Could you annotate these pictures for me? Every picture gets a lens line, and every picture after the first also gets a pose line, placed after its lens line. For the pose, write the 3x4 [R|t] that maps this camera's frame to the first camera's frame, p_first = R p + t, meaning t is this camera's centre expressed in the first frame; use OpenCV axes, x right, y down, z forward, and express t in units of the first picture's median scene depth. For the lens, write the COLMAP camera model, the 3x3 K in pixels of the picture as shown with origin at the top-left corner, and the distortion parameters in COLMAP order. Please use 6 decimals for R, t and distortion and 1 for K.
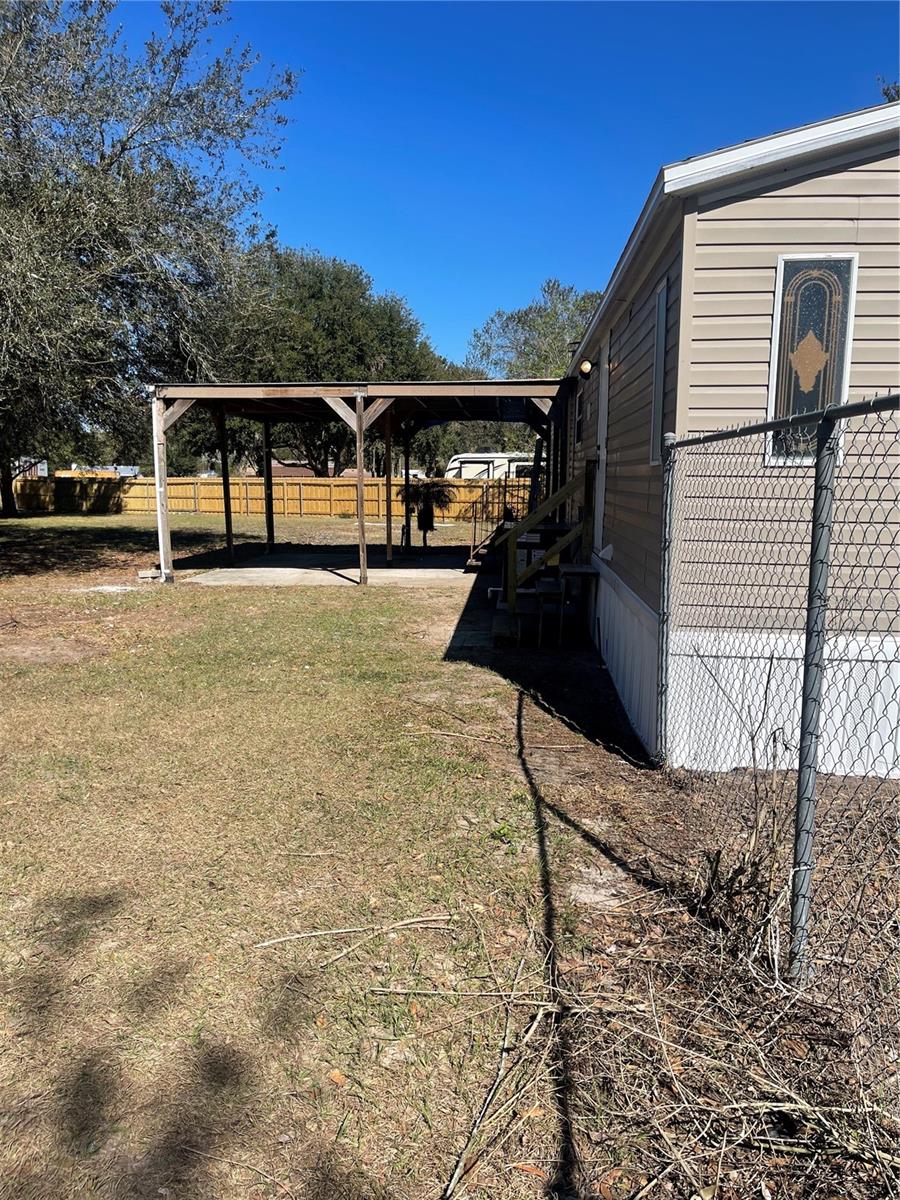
lens RADIAL K [[905.7, 0, 457.7], [0, 905.7, 617.0], [0, 0, 1]] dist [0.080831, -0.113880]
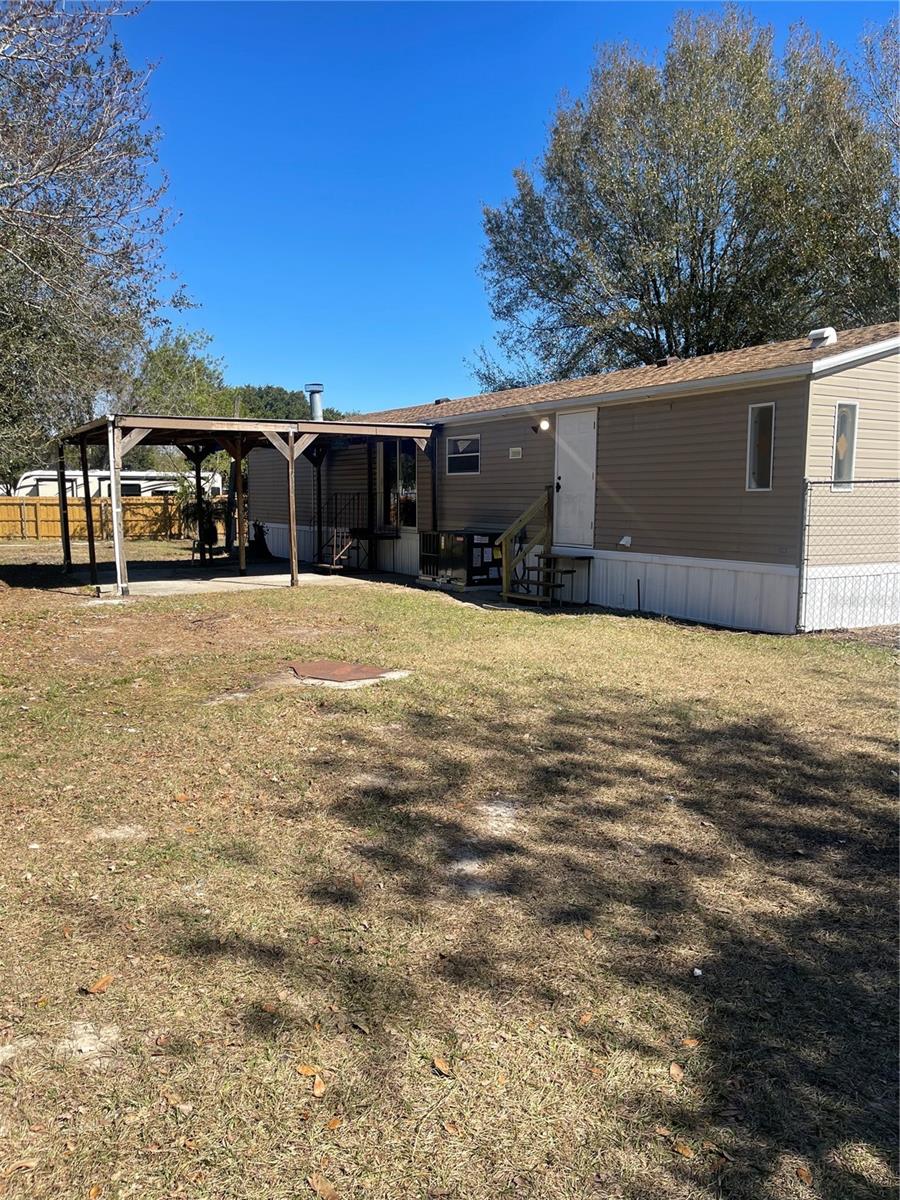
lens RADIAL K [[905.7, 0, 457.7], [0, 905.7, 617.0], [0, 0, 1]] dist [0.080831, -0.113880]
pose [[0.824134, -0.079693, 0.560761, -0.622070], [0.090293, 0.995876, 0.008828, 0.014316], [-0.559152, 0.043357, 0.827931, -0.123932]]
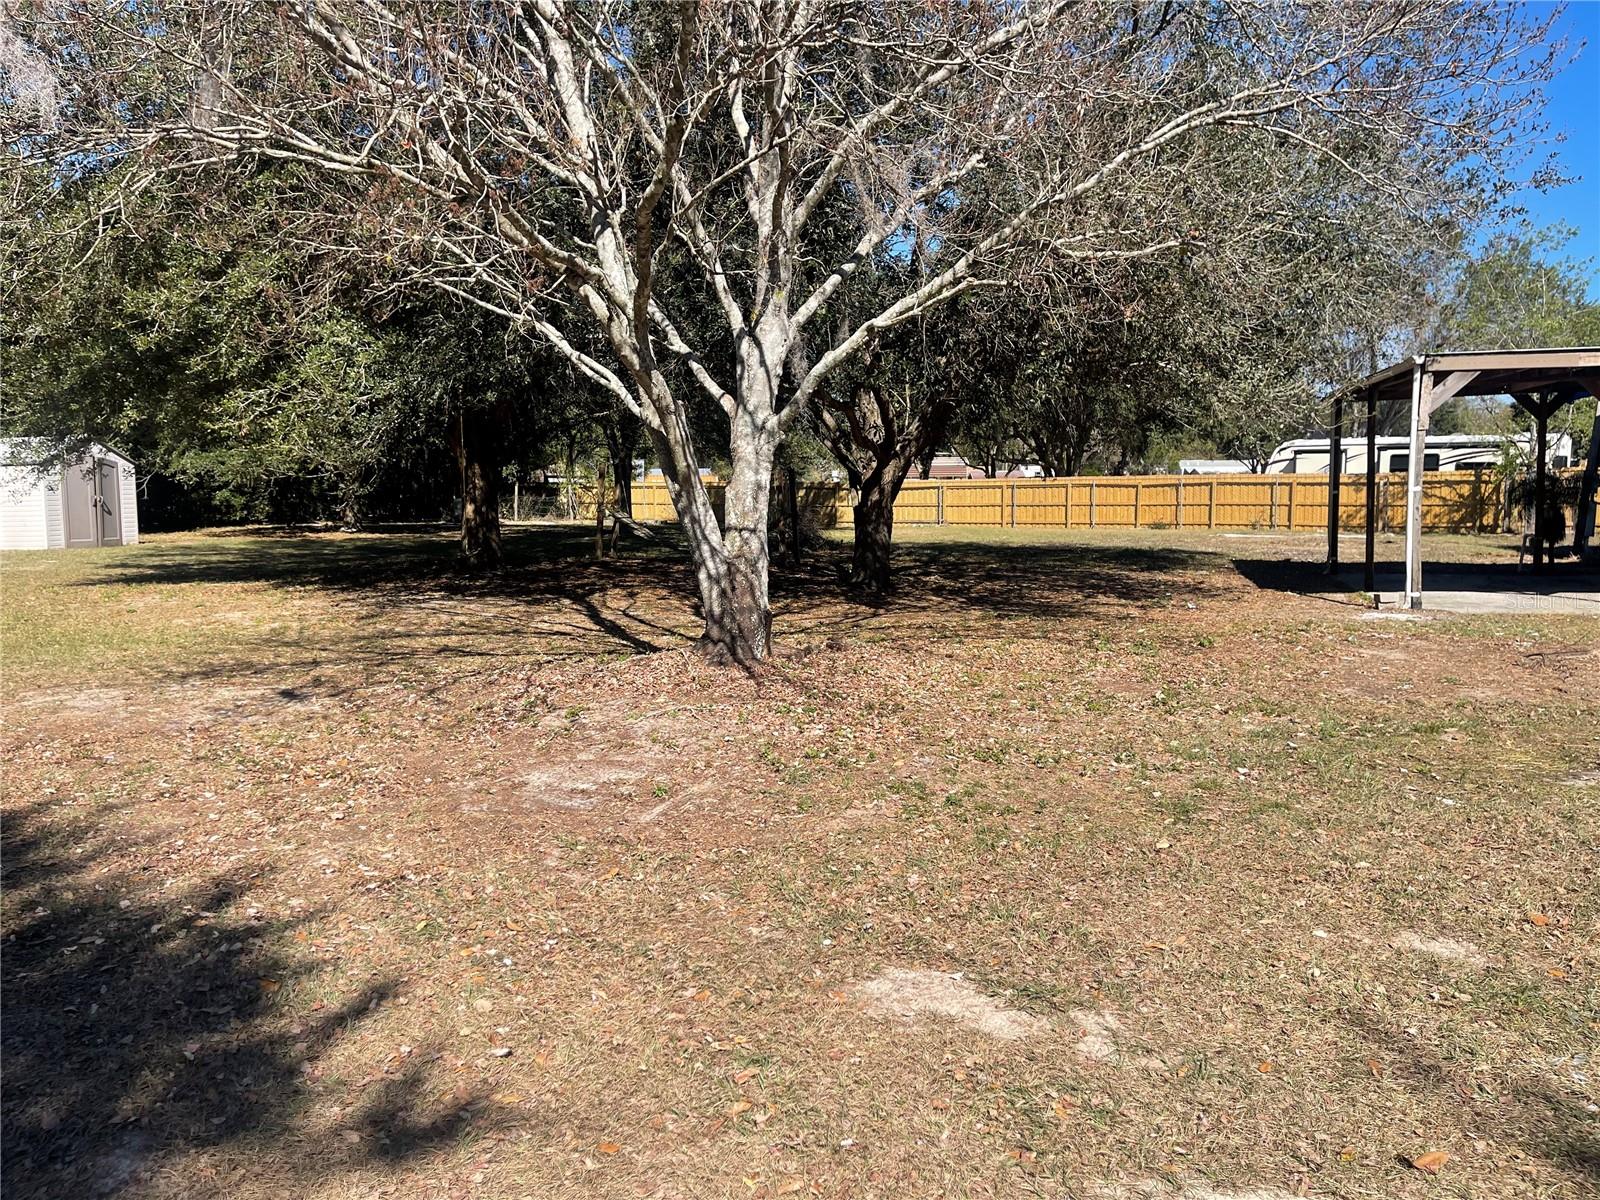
lens RADIAL K [[1207.6, 0, 800.0], [0, 1207.6, 600.0], [0, 0, 1]] dist [0.080831, -0.113880]
pose [[0.979487, 0.006570, -0.201401, -0.636804], [-0.017046, 0.998587, -0.050329, 0.015570], [0.200786, 0.052729, 0.978215, -0.113975]]
